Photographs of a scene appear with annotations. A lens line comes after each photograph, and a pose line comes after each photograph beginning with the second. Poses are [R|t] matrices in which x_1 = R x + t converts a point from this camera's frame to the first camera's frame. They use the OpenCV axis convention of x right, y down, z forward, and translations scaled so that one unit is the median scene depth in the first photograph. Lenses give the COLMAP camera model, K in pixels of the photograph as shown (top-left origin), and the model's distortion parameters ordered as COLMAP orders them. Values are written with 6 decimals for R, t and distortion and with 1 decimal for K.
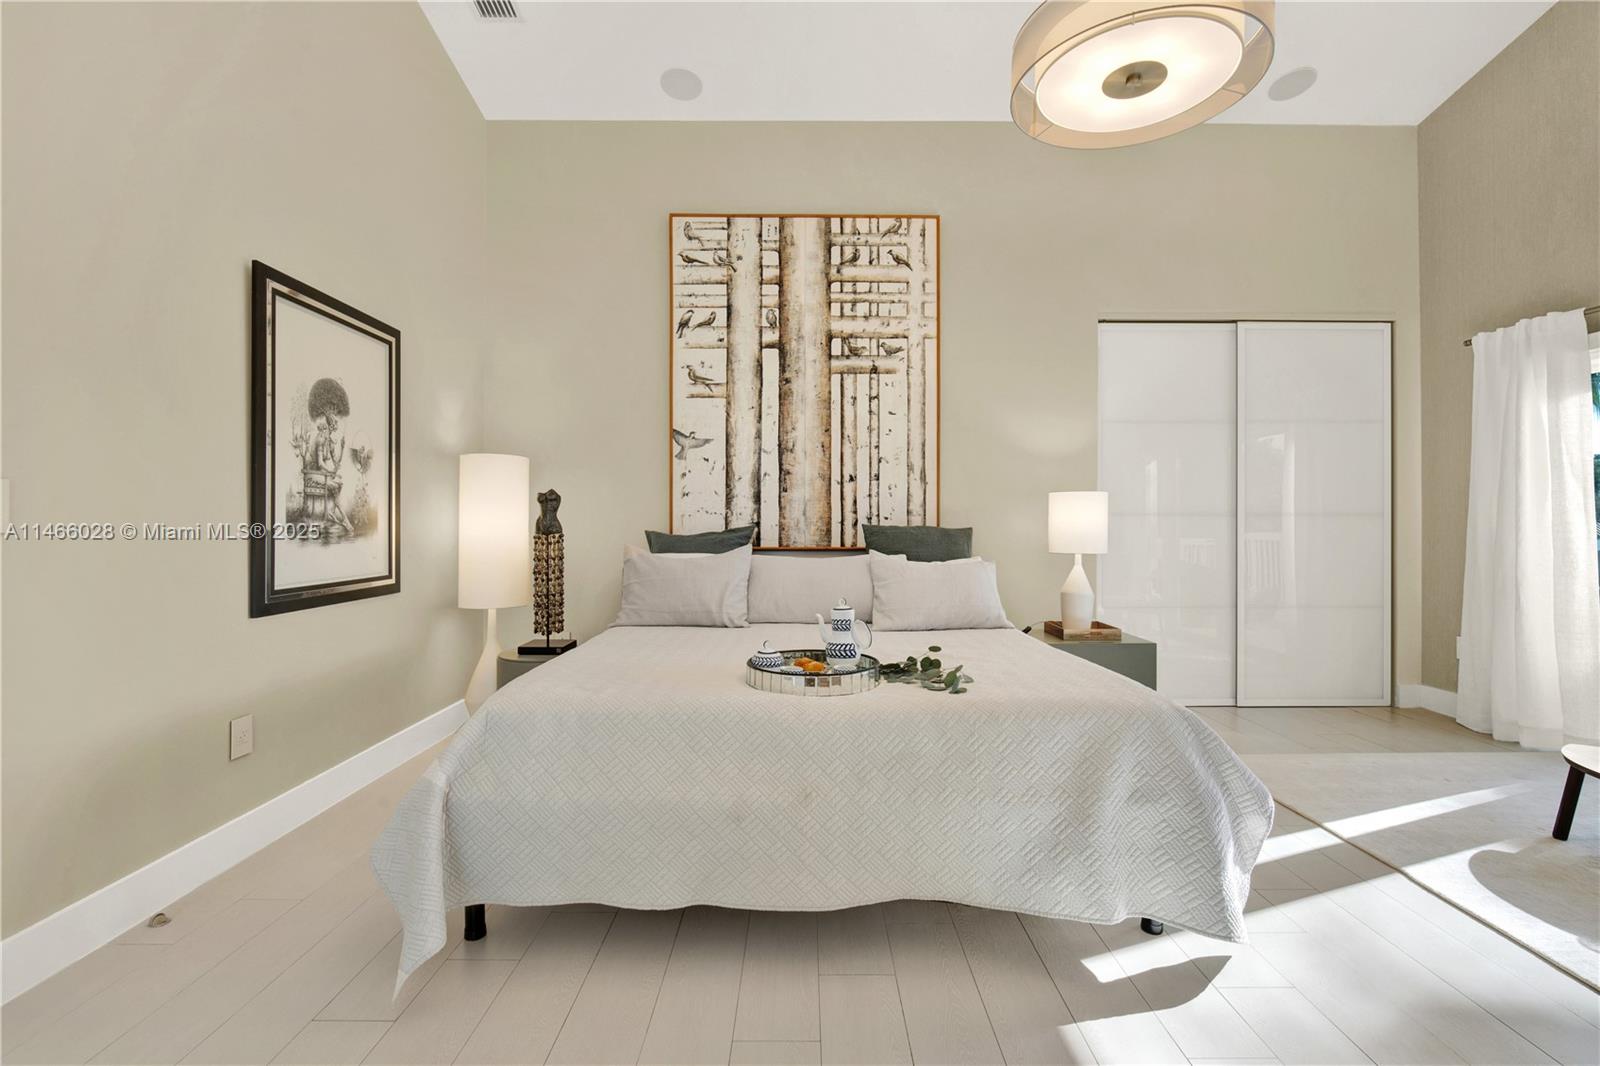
lens RADIAL K [[698.1, 0, 804.4], [0, 698.1, 527.0], [0, 0, 1]] dist [-0.011106, 0.001495]
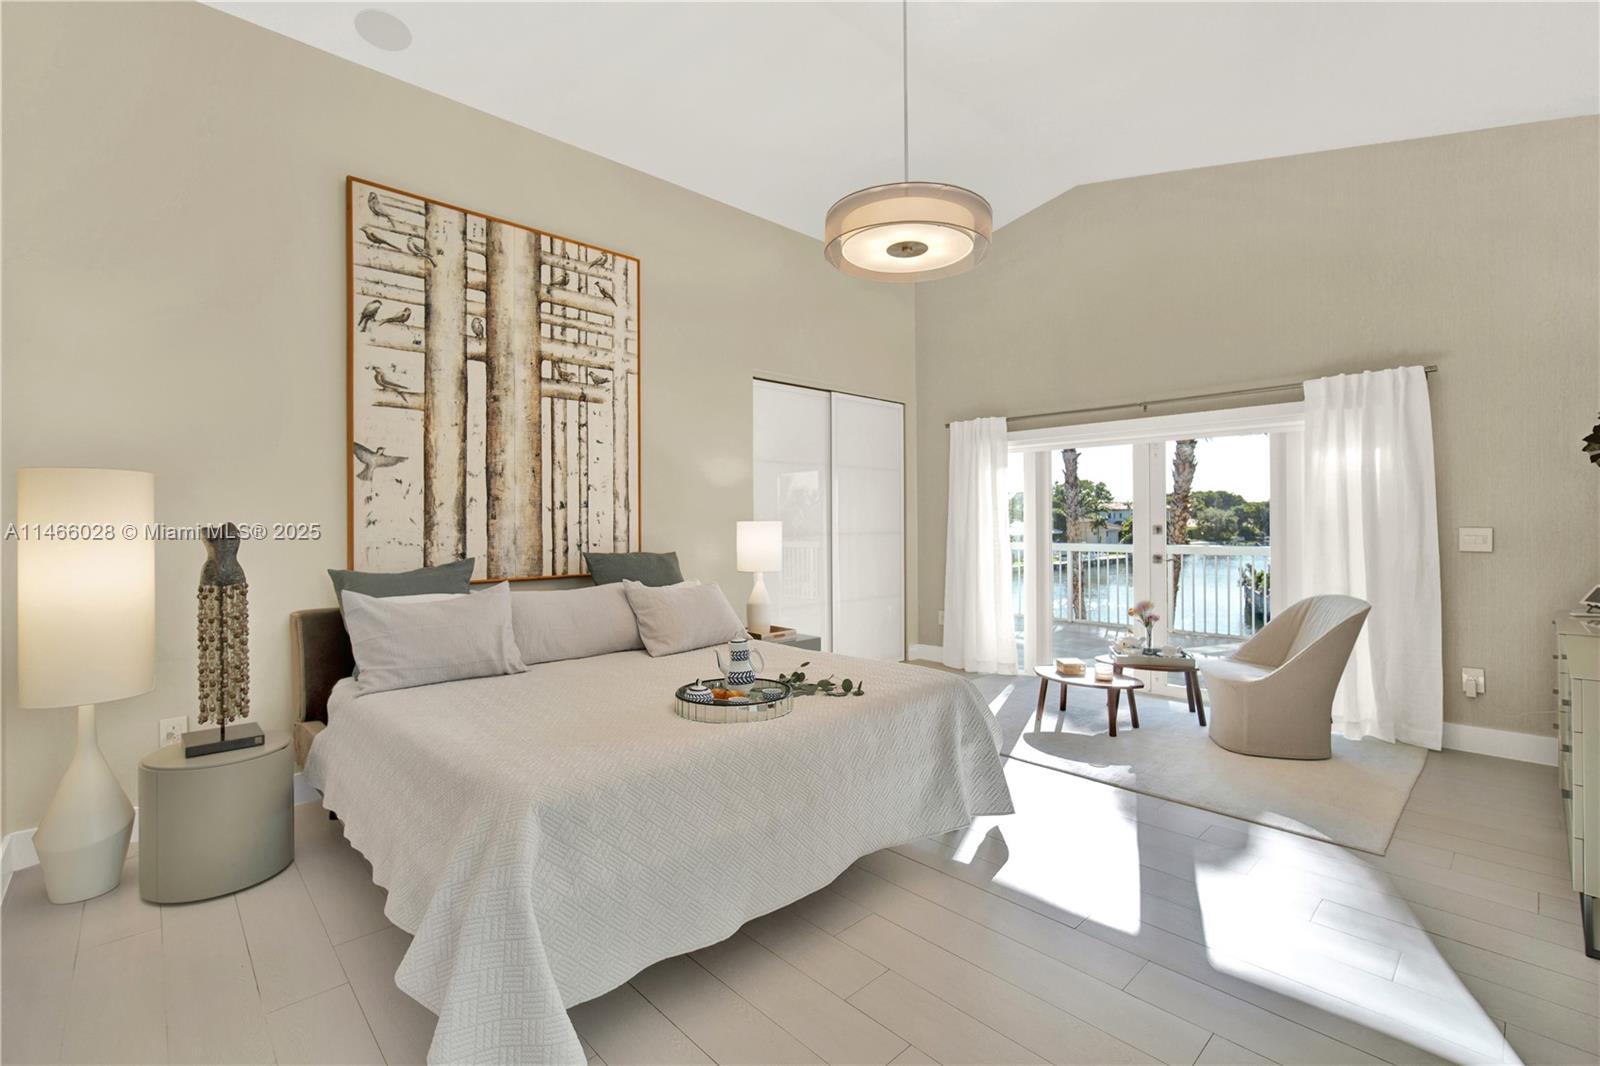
lens RADIAL K [[698.1, 0, 811.4], [0, 698.1, 527.2], [0, 0, 1]] dist [-0.011106, 0.001495]
pose [[0.727143, -0.008367, 0.686435, -0.355718], [0.007024, 0.999964, 0.004748, -0.041467], [-0.686450, 0.001369, 0.727176, 0.045266]]
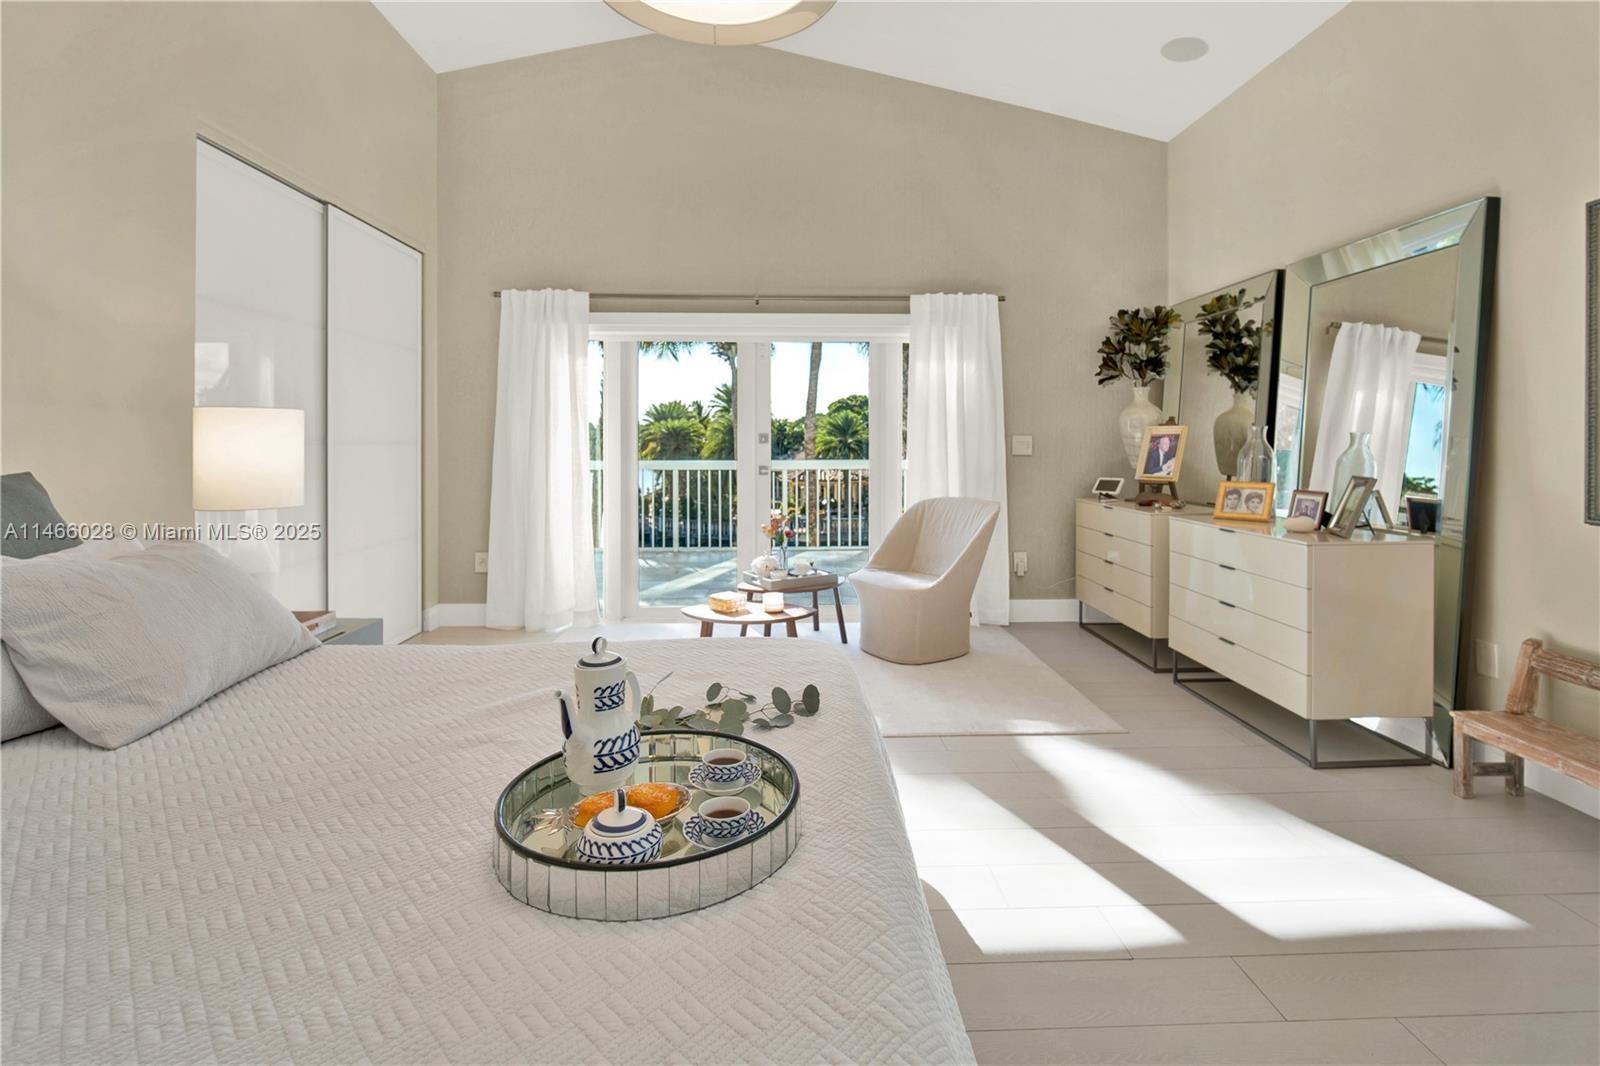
lens RADIAL K [[733.4, 0, 810.2], [0, 733.4, 432.7], [0, 0, 1]] dist [-0.000662, -0.000439]
pose [[-0.019982, 0.015529, 0.999680, -0.250358], [0.002678, 0.999877, -0.015479, -0.015847], [-0.999797, 0.002368, -0.020021, 0.481561]]
